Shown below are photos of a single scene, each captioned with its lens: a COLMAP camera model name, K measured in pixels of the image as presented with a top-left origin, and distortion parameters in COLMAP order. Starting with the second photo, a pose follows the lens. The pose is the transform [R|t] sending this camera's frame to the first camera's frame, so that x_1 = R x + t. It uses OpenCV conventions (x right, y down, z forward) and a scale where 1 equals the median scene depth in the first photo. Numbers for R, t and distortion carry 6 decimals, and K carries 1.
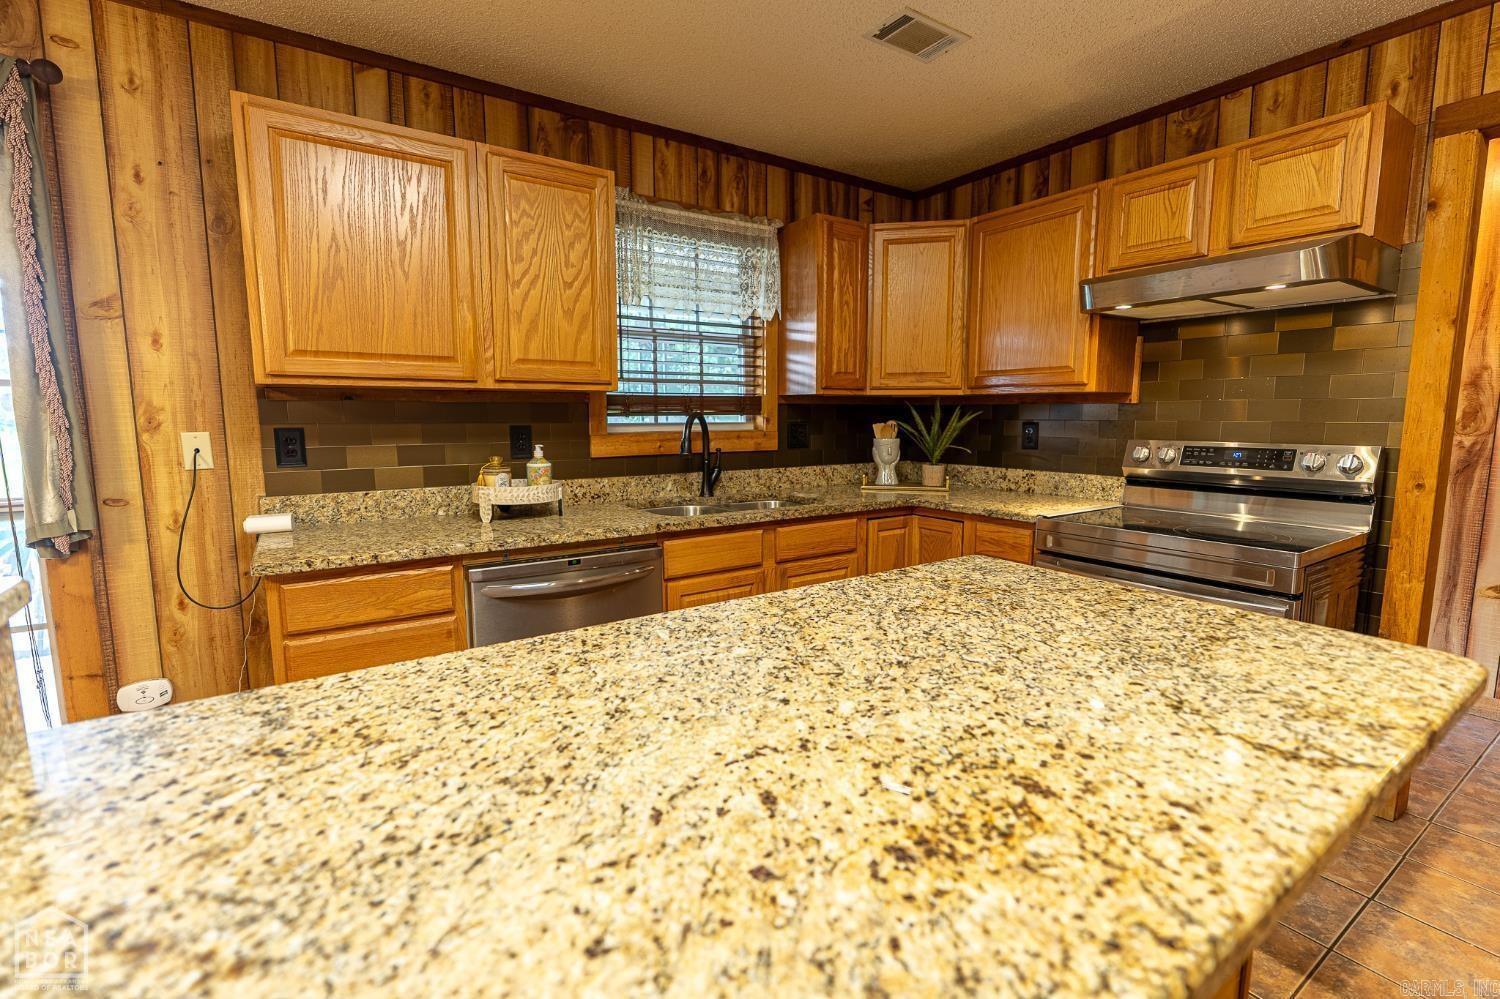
lens RADIAL K [[672.8, 0, 756.3], [0, 672.8, 496.4], [0, 0, 1]] dist [-0.007080, 0.002029]
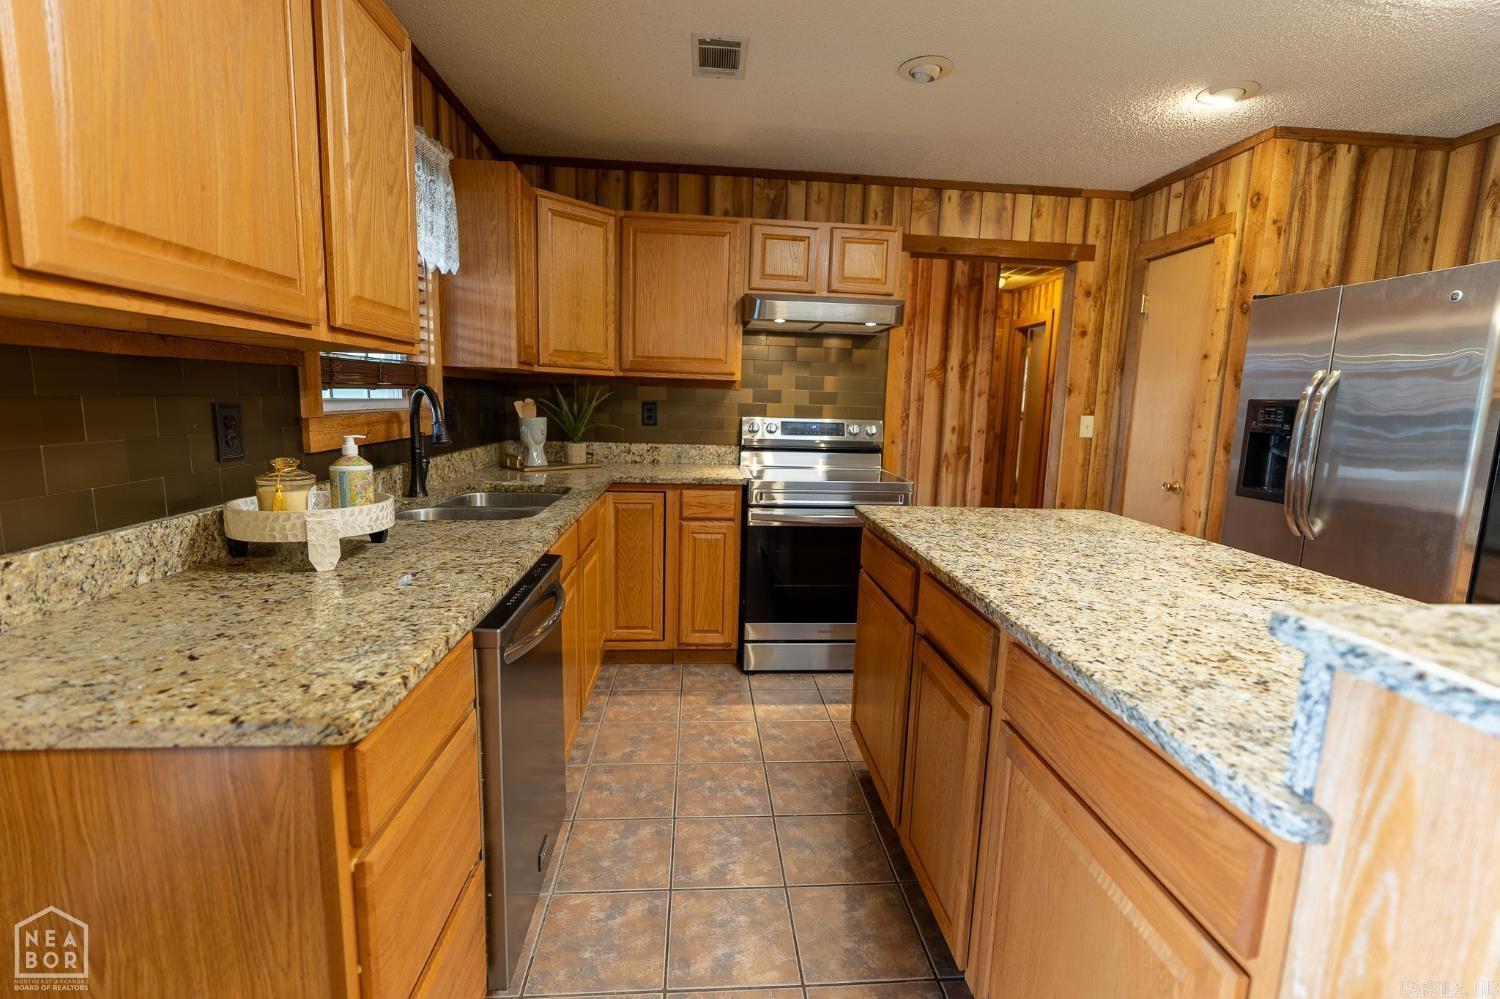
lens RADIAL K [[672.8, 0, 755.0], [0, 672.8, 493.7], [0, 0, 1]] dist [-0.007080, 0.002029]
pose [[0.488021, -0.107718, 0.866160, -0.596262], [0.076115, 0.993827, 0.080709, -0.038613], [-0.869507, 0.026540, 0.493207, 0.320155]]
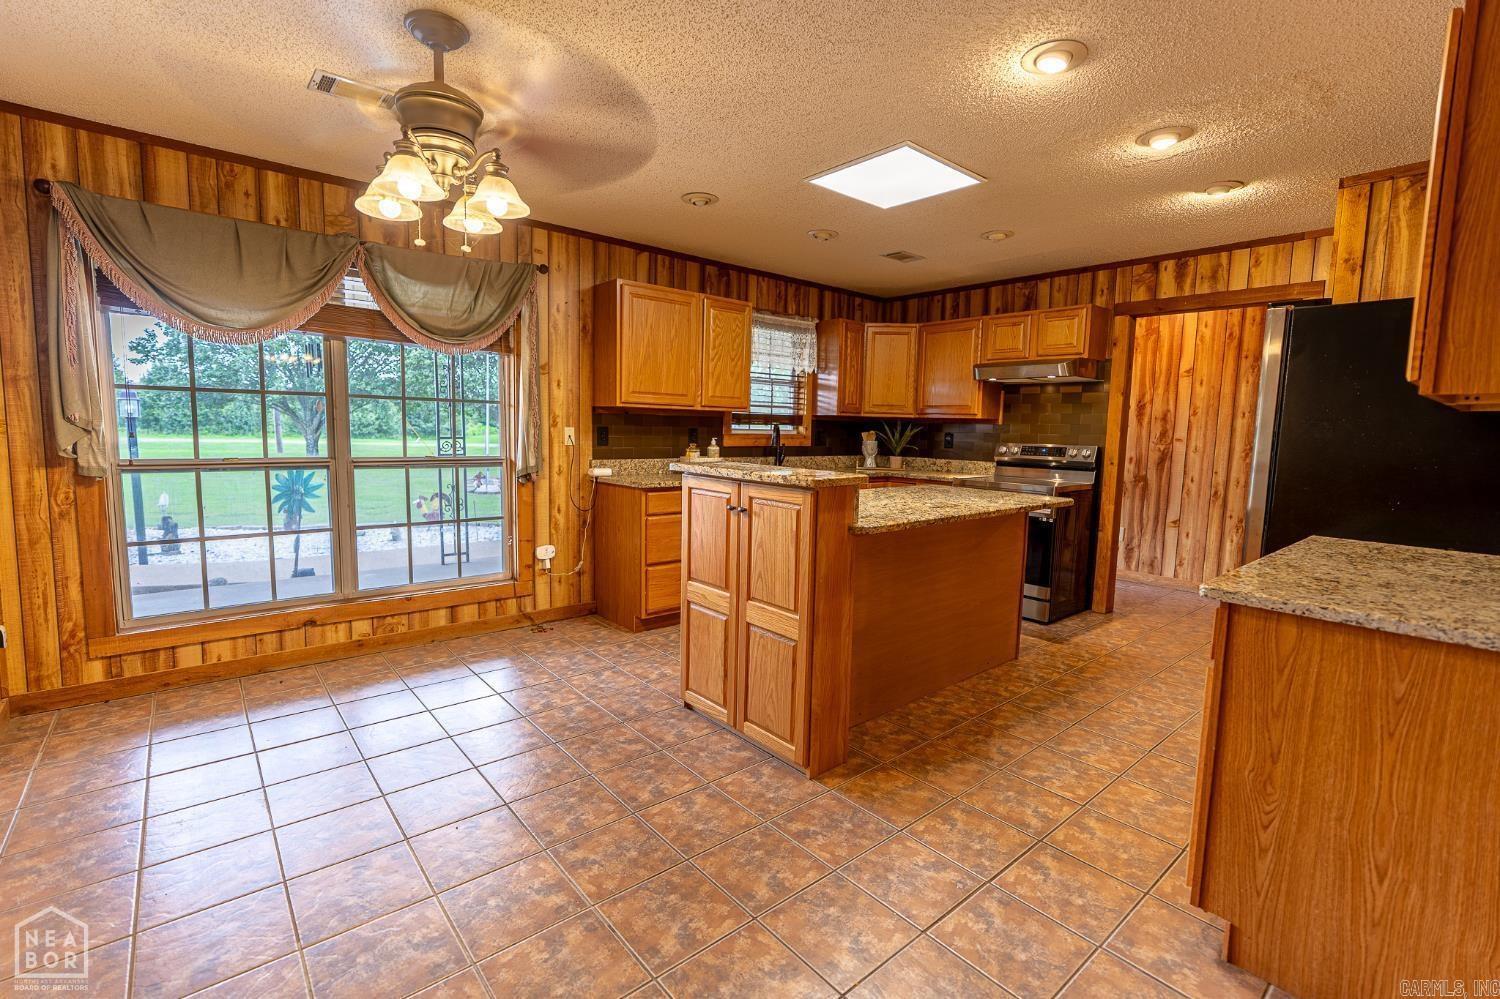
lens RADIAL K [[672.8, 0, 757.3], [0, 672.8, 496.4], [0, 0, 1]] dist [-0.007080, 0.002029]
pose [[0.992339, 0.011176, 0.123038, -0.382042], [-0.009059, 0.999801, -0.017751, 0.112876], [-0.123212, 0.016501, 0.992243, -0.859619]]
